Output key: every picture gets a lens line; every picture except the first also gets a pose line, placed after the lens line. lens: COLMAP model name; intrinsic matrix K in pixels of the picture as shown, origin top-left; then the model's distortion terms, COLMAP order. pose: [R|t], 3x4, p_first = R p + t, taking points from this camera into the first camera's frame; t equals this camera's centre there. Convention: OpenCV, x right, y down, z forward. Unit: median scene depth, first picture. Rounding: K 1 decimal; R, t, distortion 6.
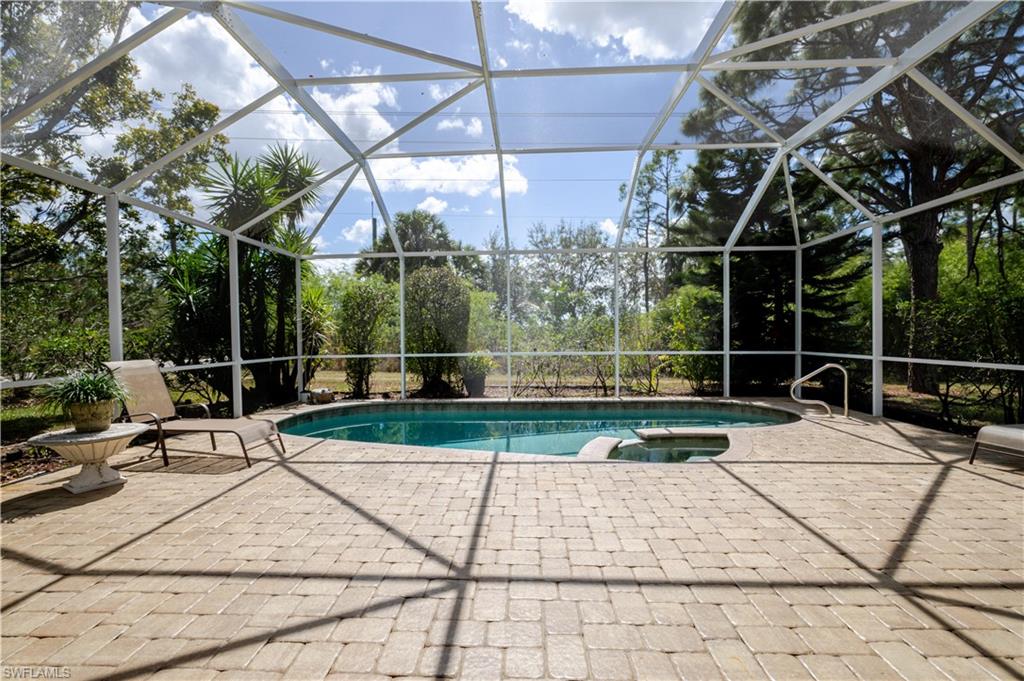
lens RADIAL K [[437.9, 0, 504.9], [0, 437.9, 337.9], [0, 0, 1]] dist [-0.000940, 0.000226]
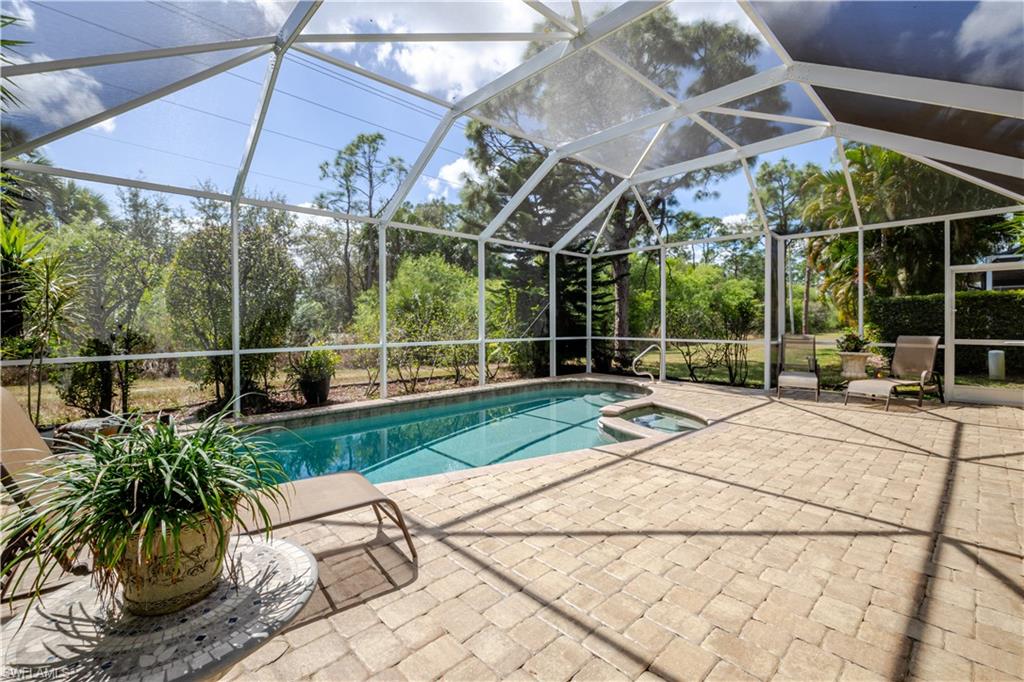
lens RADIAL K [[448.5, 0, 484.3], [0, 448.5, 333.0], [0, 0, 1]] dist [0.000340, -0.000296]
pose [[0.709102, -0.011060, 0.705019, -0.910961], [0.002966, 0.999915, 0.012702, 0.005381], [-0.705099, -0.006916, 0.709075, 0.530118]]
